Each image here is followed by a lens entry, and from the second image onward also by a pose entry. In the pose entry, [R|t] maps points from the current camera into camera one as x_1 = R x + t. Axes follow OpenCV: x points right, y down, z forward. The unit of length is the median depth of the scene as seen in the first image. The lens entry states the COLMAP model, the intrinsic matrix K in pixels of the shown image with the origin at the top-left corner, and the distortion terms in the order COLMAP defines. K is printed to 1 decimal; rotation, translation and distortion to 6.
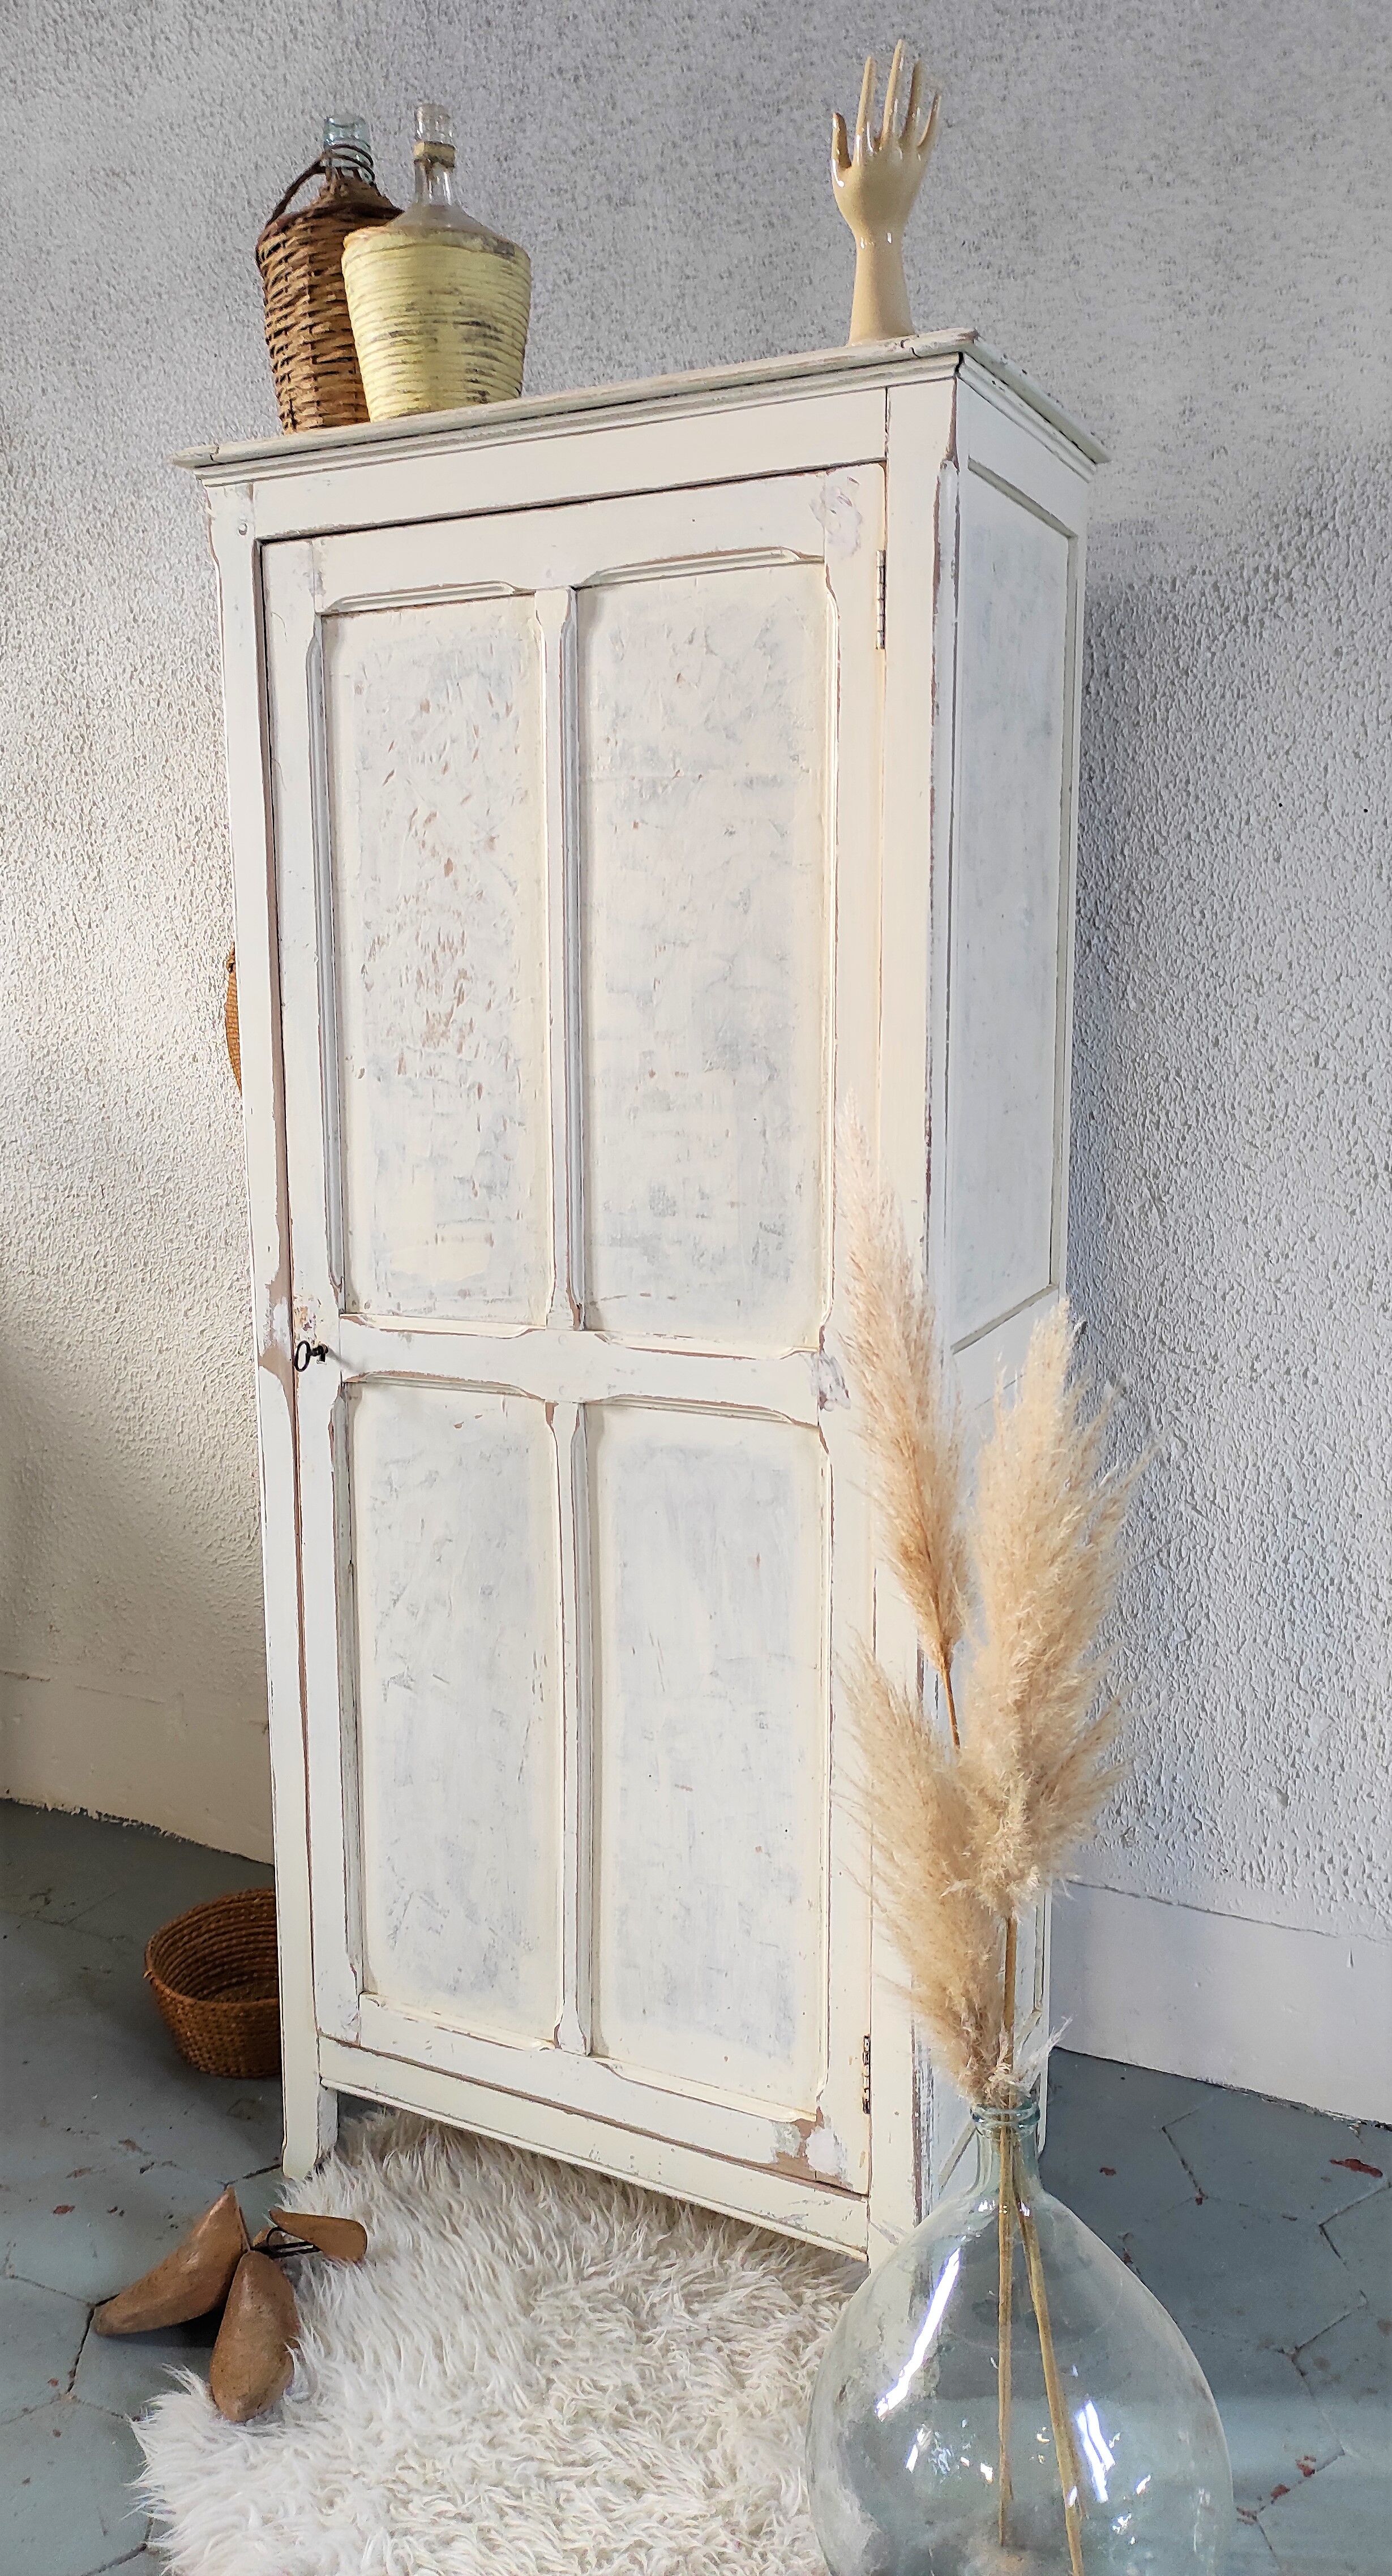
lens RADIAL K [[1917.9, 0, 656.1], [0, 1917.9, 1269.6], [0, 0, 1]] dist [0.050046, -0.047530]
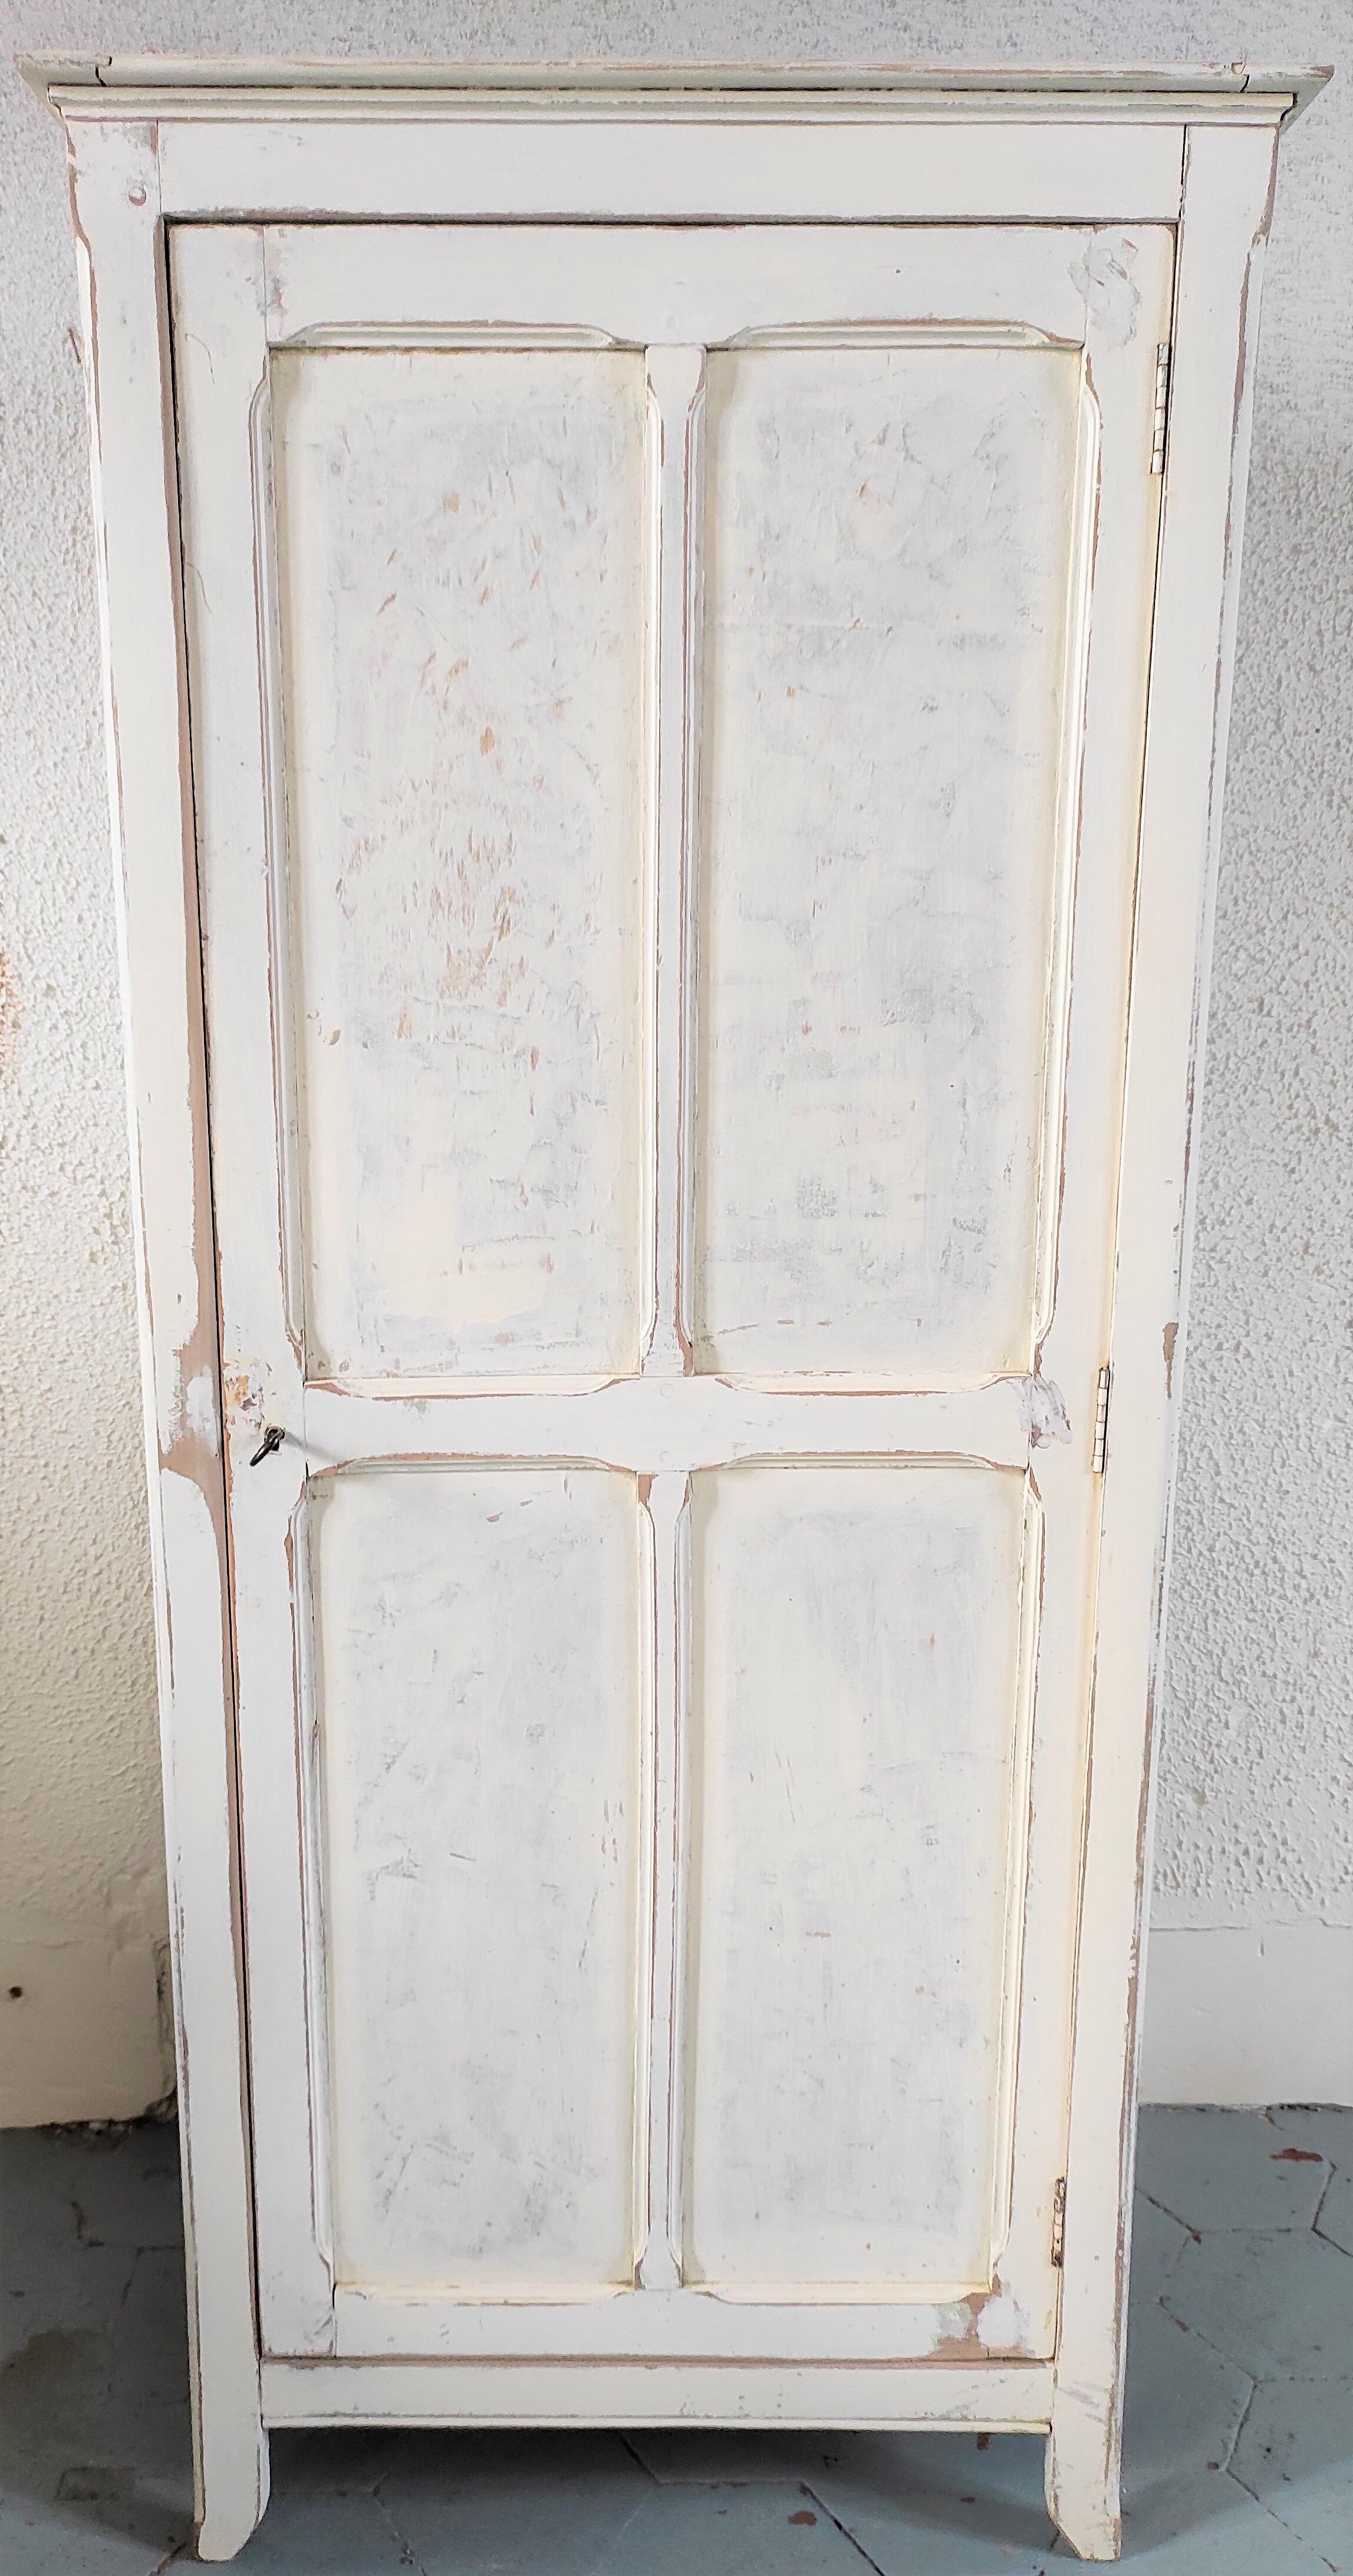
lens RADIAL K [[2006.8, 0, 640.5], [0, 2006.8, 1364.1], [0, 0, 1]] dist [0.044843, -0.046952]
pose [[0.890356, -0.089830, 0.446315, -0.405138], [0.063605, 0.995270, 0.073433, -0.031726], [-0.450801, -0.036994, 0.891858, 0.303296]]
